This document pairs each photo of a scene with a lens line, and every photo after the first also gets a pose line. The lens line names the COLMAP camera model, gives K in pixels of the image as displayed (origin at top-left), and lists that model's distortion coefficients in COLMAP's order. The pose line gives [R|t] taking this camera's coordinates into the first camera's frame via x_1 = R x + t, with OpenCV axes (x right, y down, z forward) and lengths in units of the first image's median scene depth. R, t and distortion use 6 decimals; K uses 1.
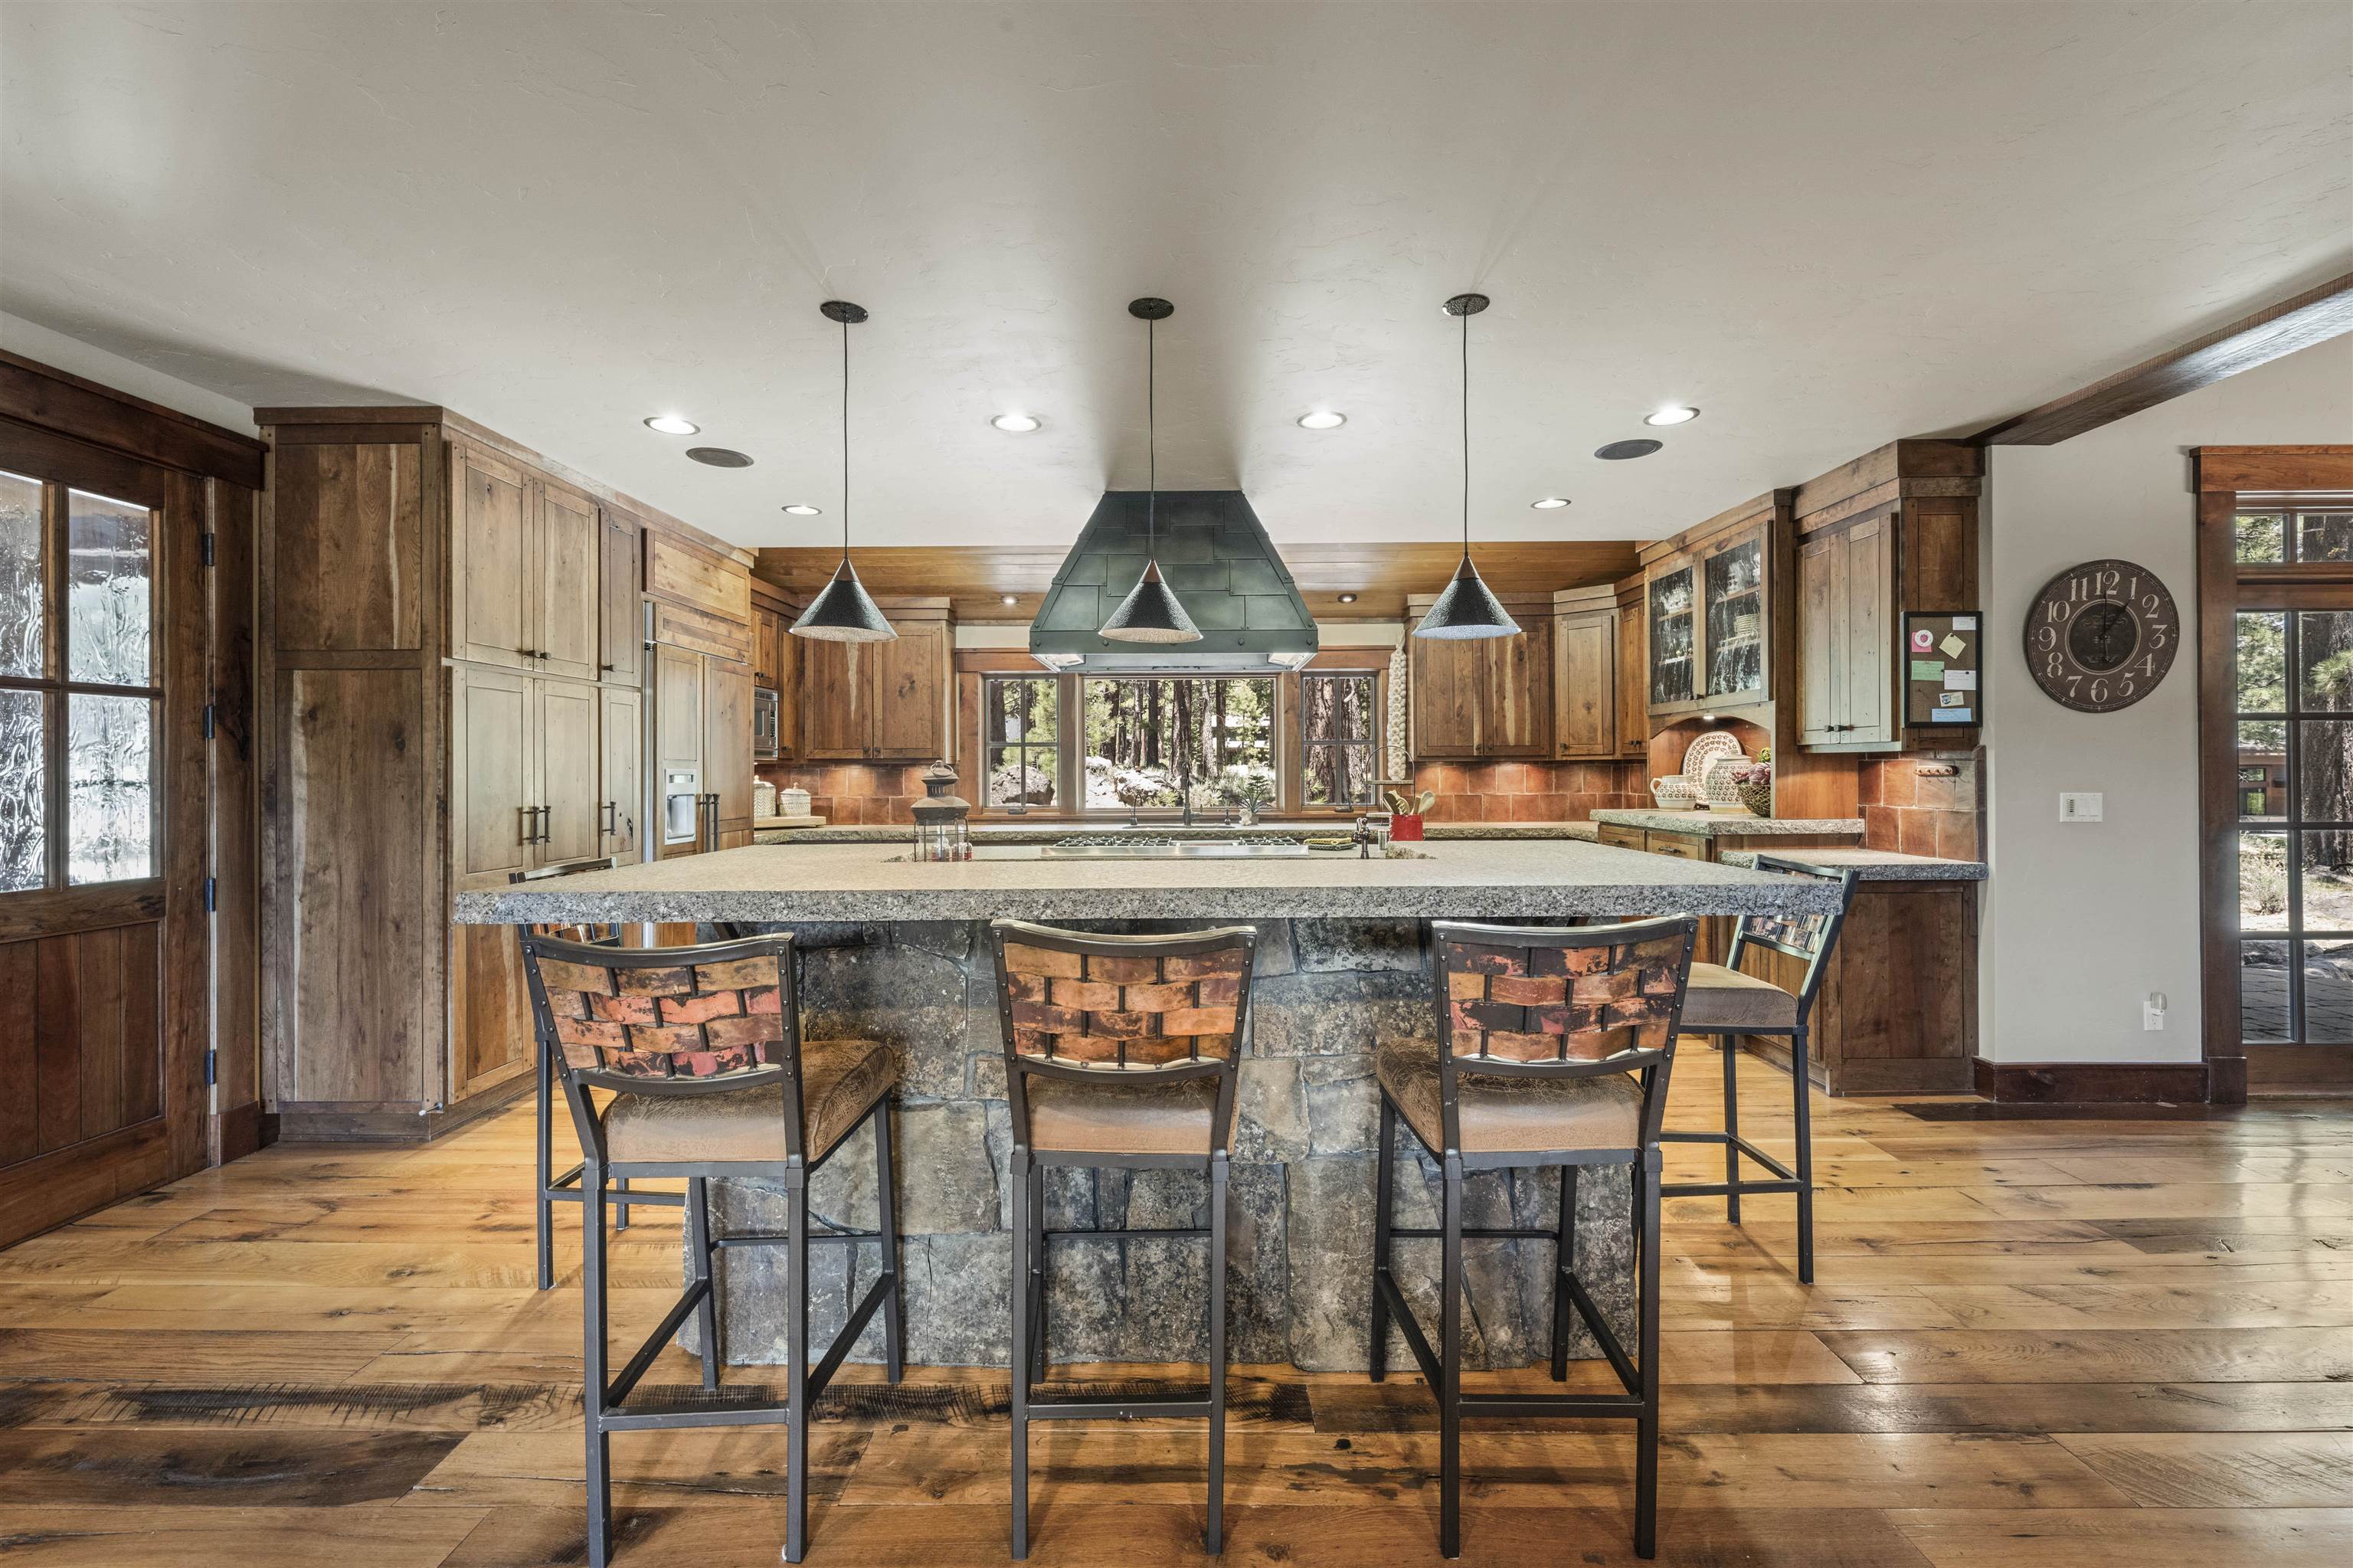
lens RADIAL K [[963.6, 0, 1179.5], [0, 963.6, 775.0], [0, 0, 1]] dist [-0.000919, 0.000037]
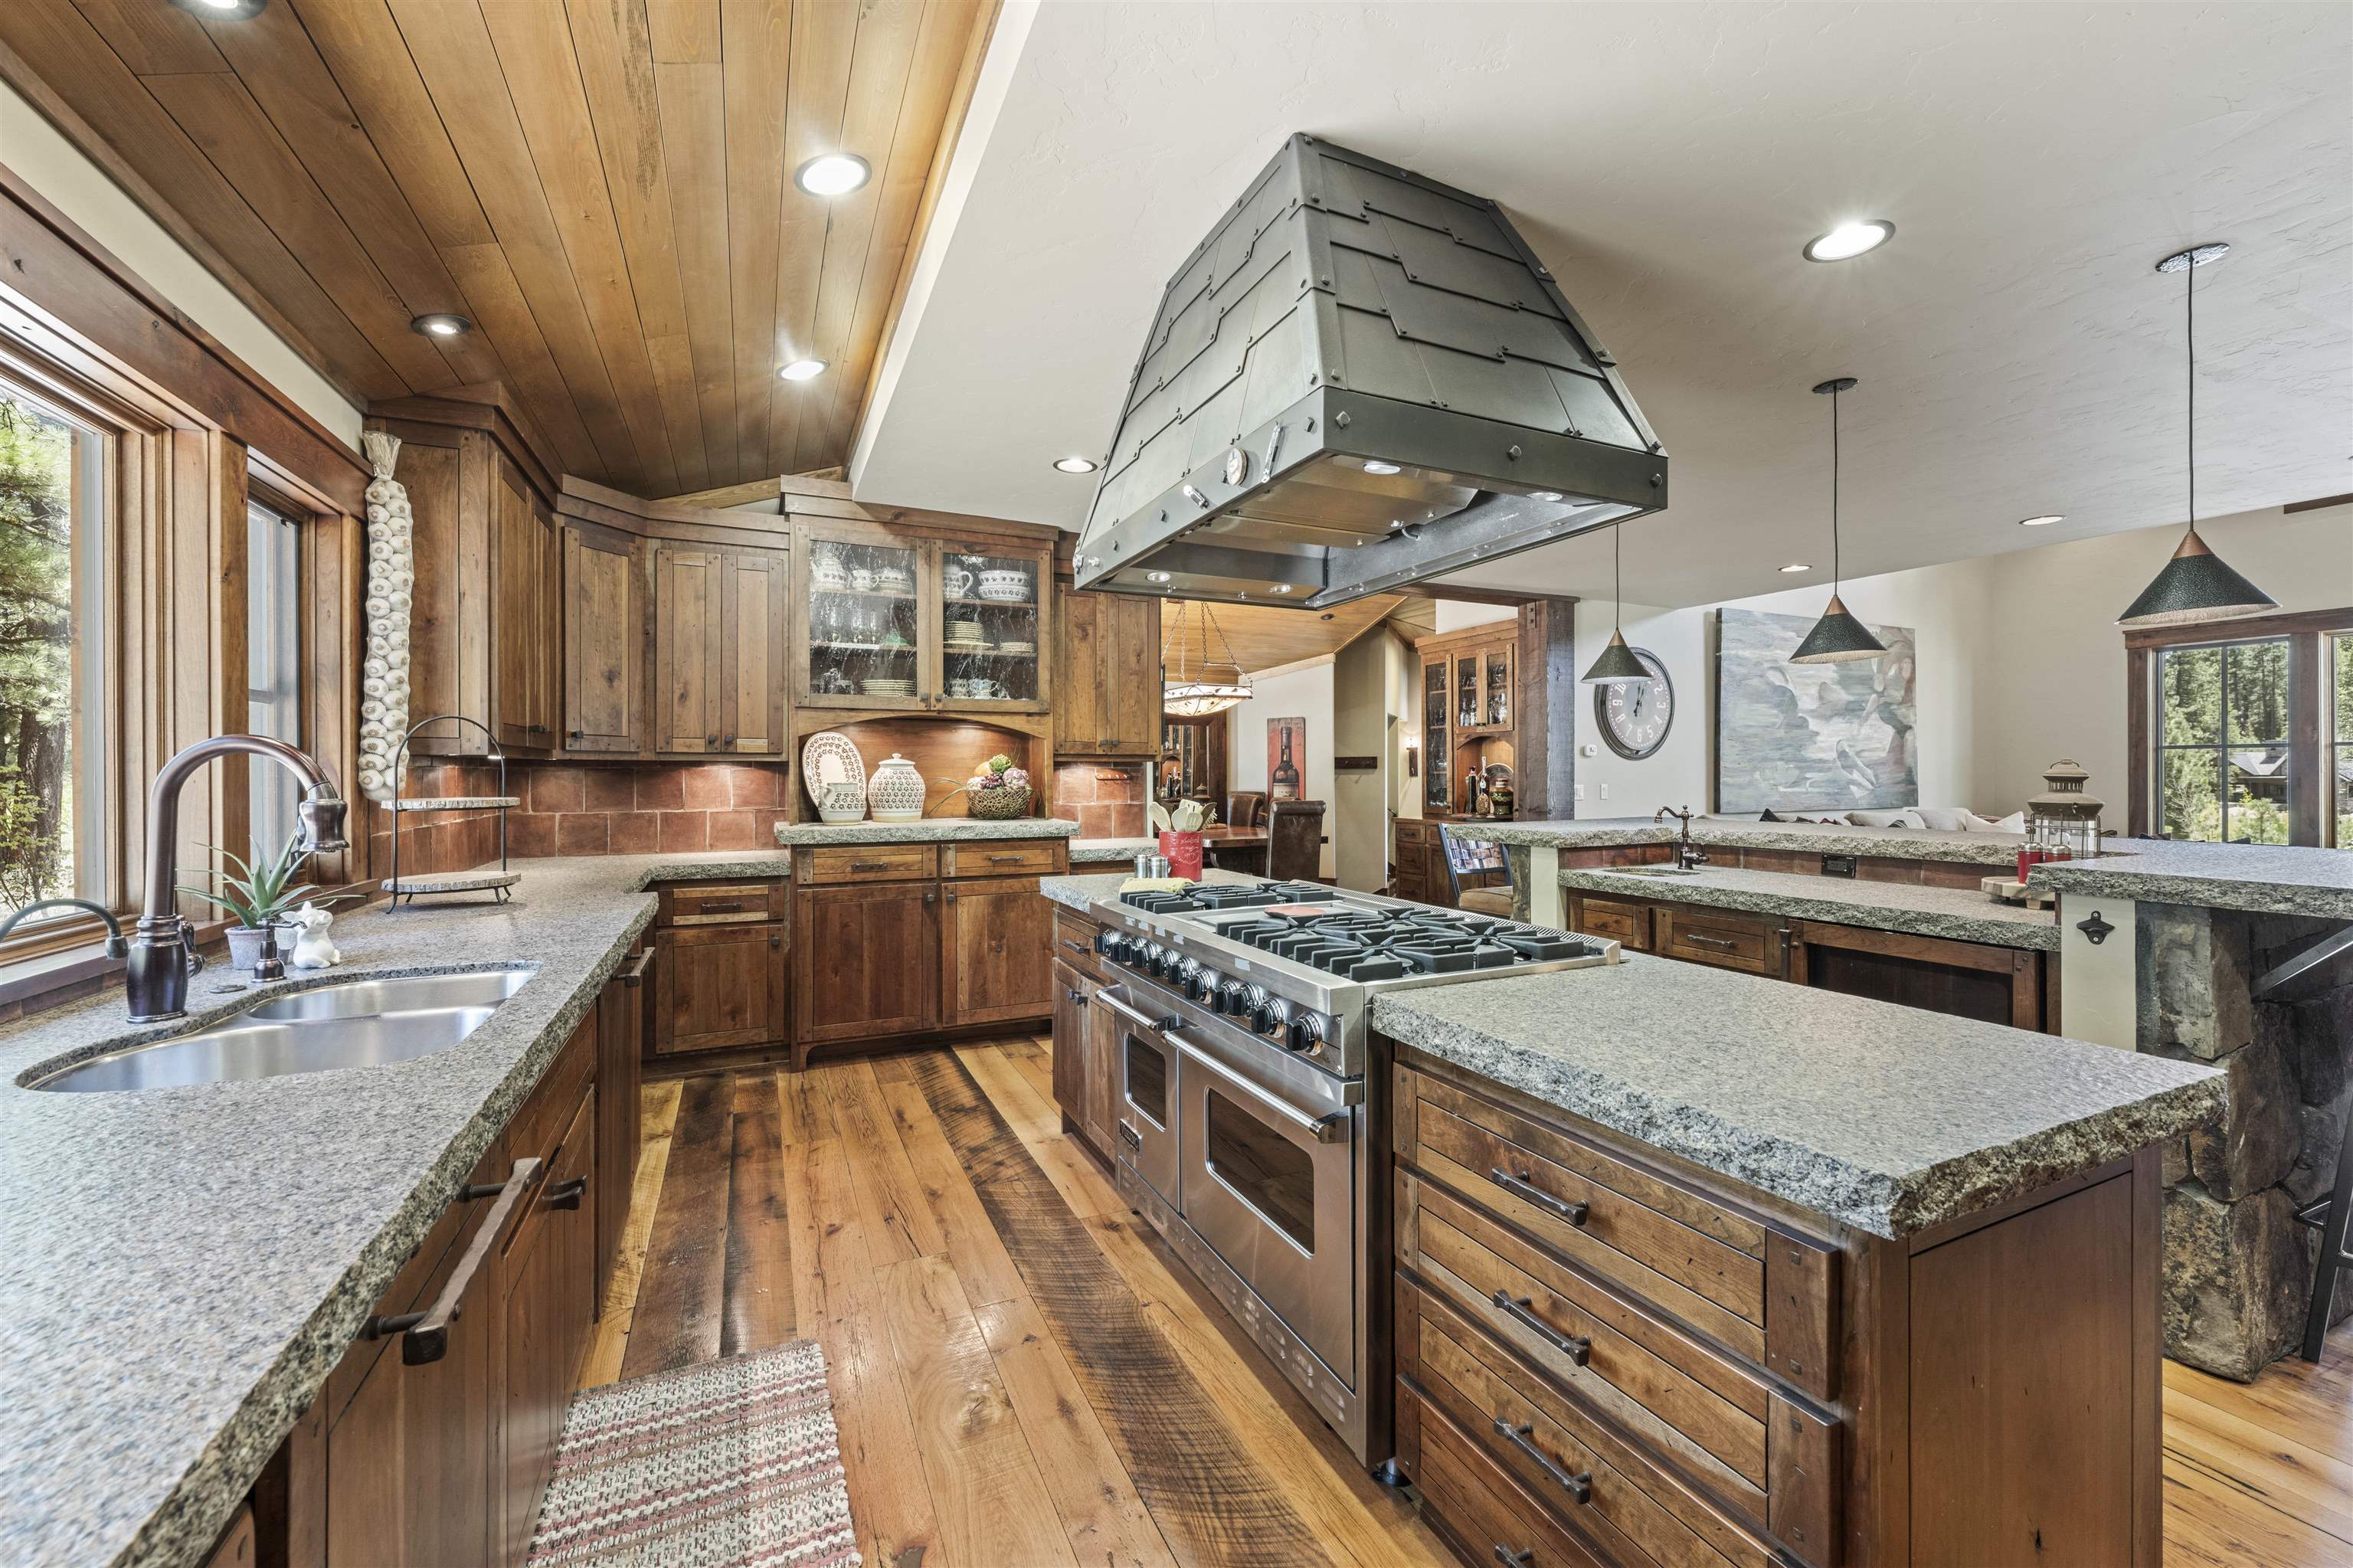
lens RADIAL K [[936.6, 0, 1181.2], [0, 936.6, 775.5], [0, 0, 1]] dist [-0.001838, 0.000155]
pose [[-0.431893, 0.008806, 0.901882, -0.484657], [0.007992, 0.999950, -0.005936, 0.002077], [-0.901890, 0.004644, -0.431941, 1.420348]]
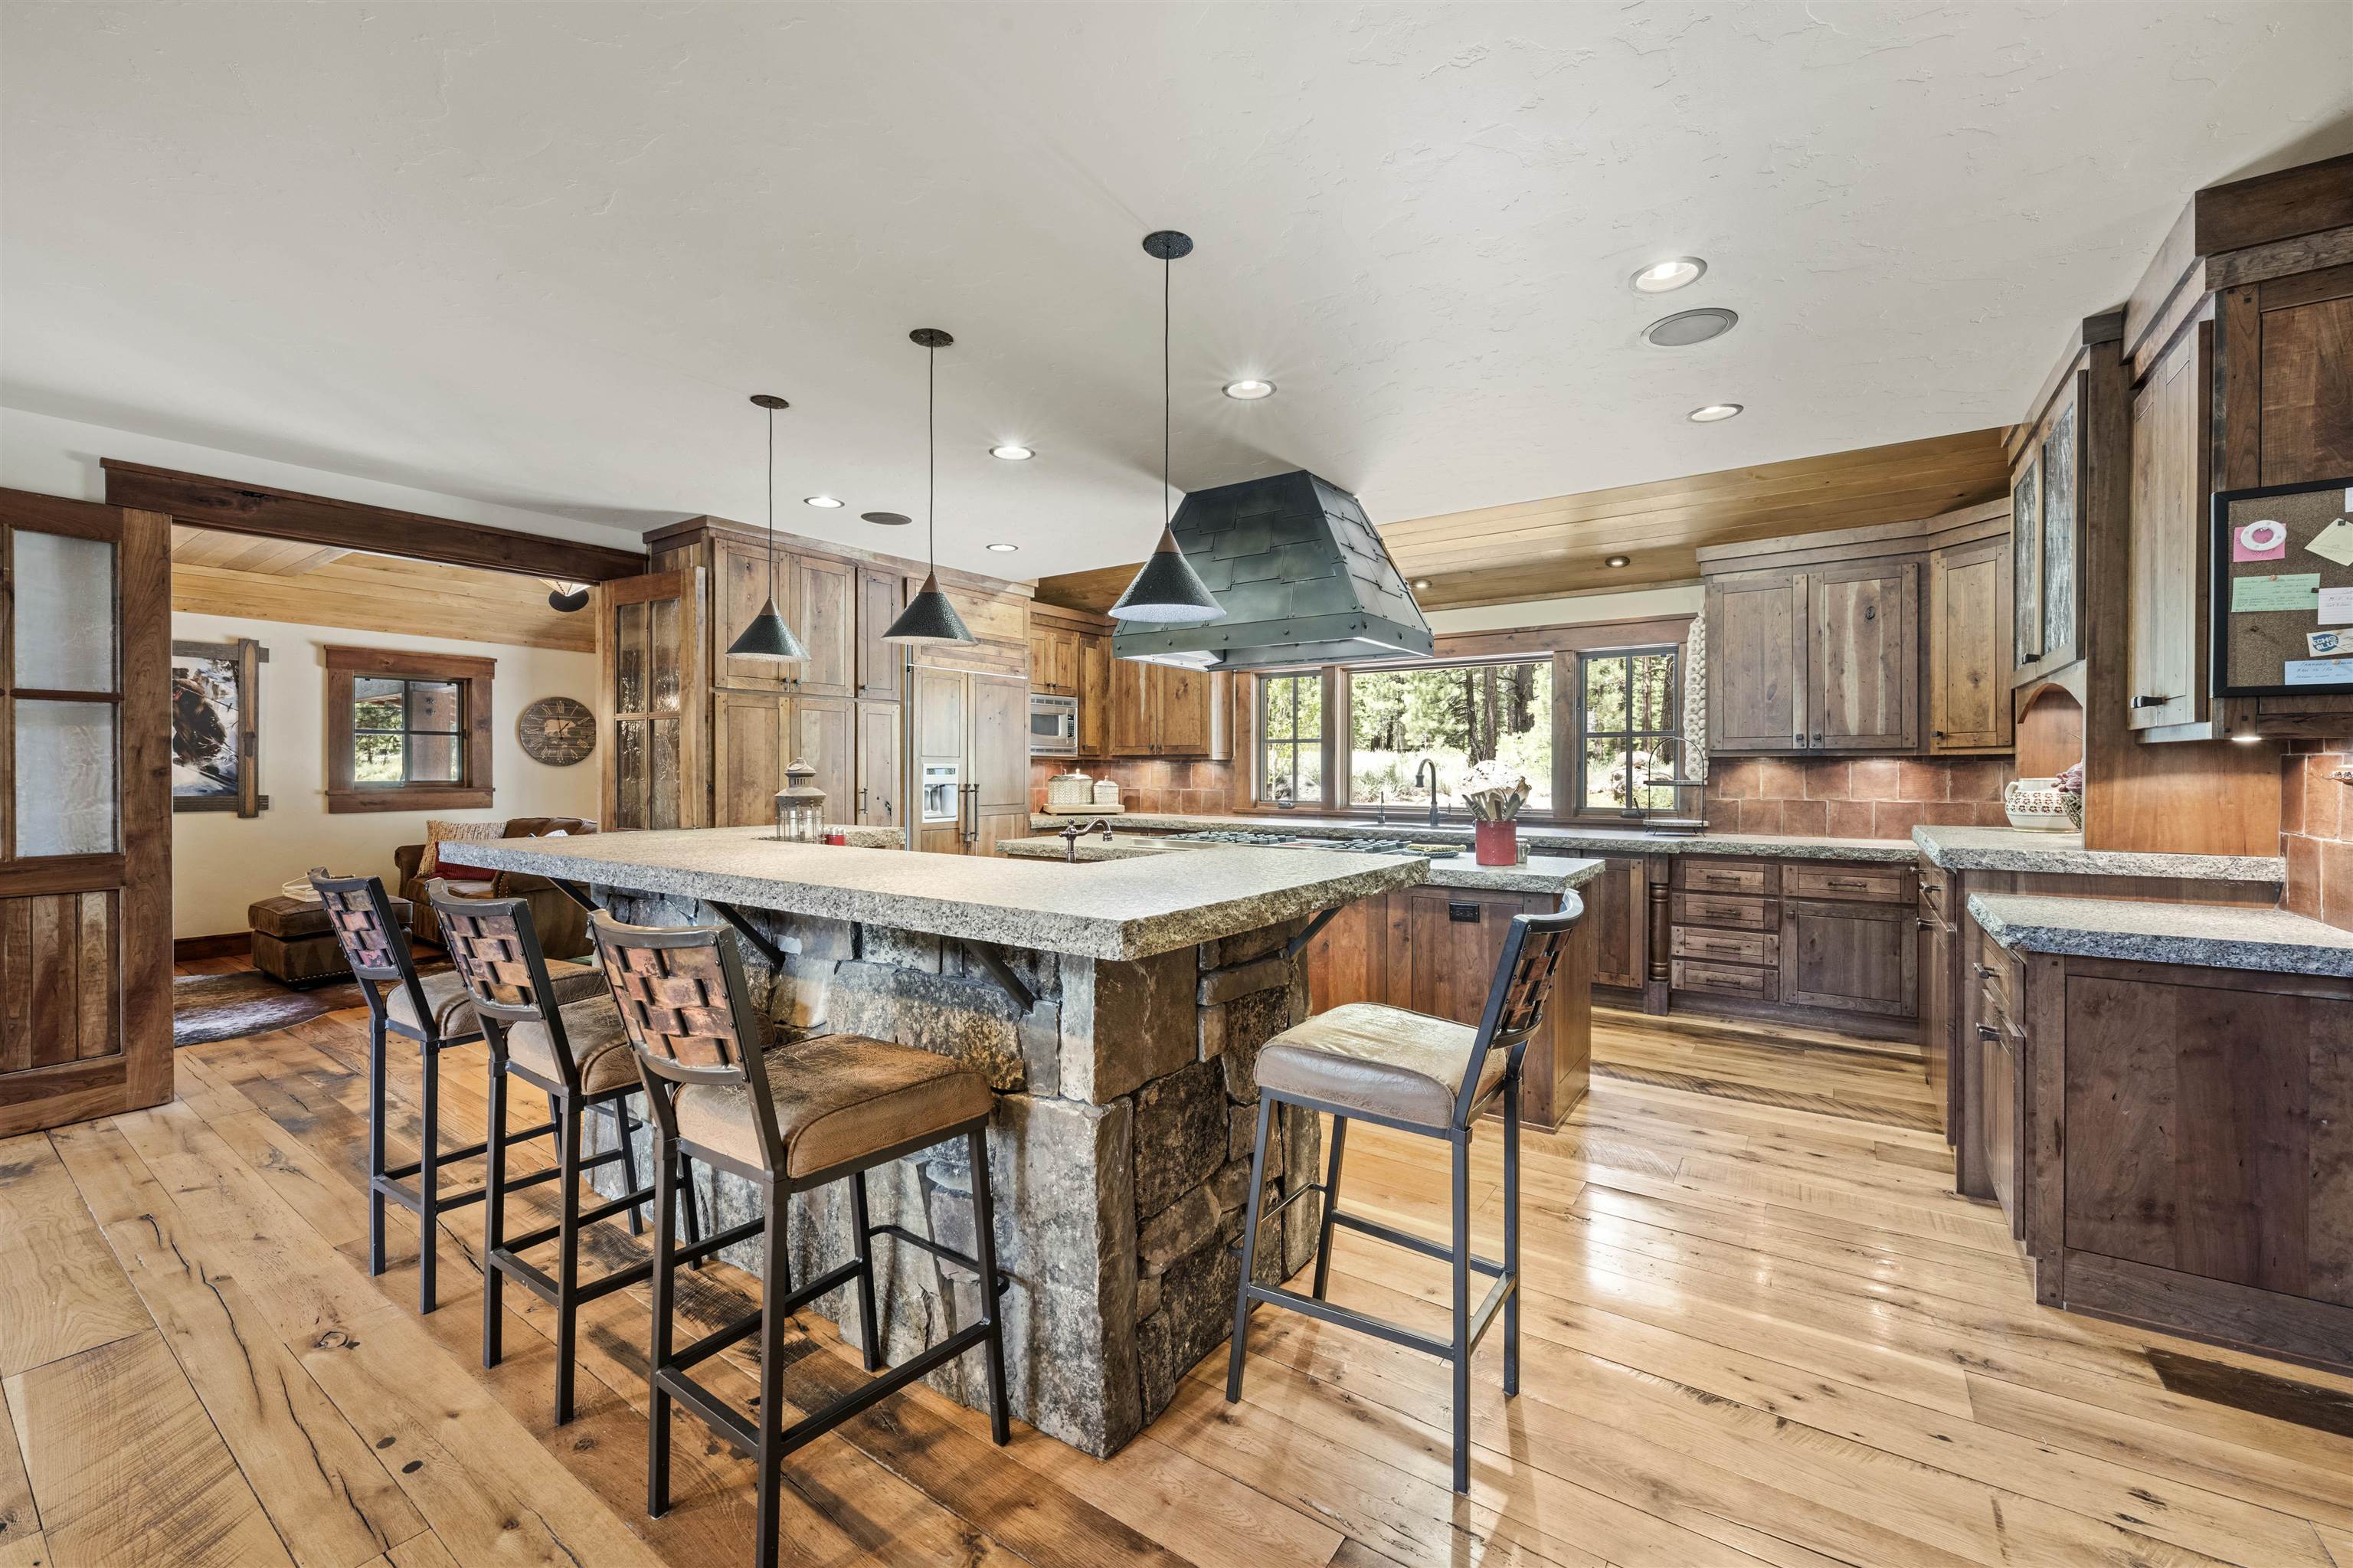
lens RADIAL K [[936.6, 0, 1181.2], [0, 936.6, 775.5], [0, 0, 1]] dist [-0.001838, 0.000155]
pose [[0.827383, 0.010029, -0.561549, 0.483944], [-0.006743, 0.999946, 0.007923, -0.003123], [0.561598, -0.002769, 0.827406, 0.175538]]
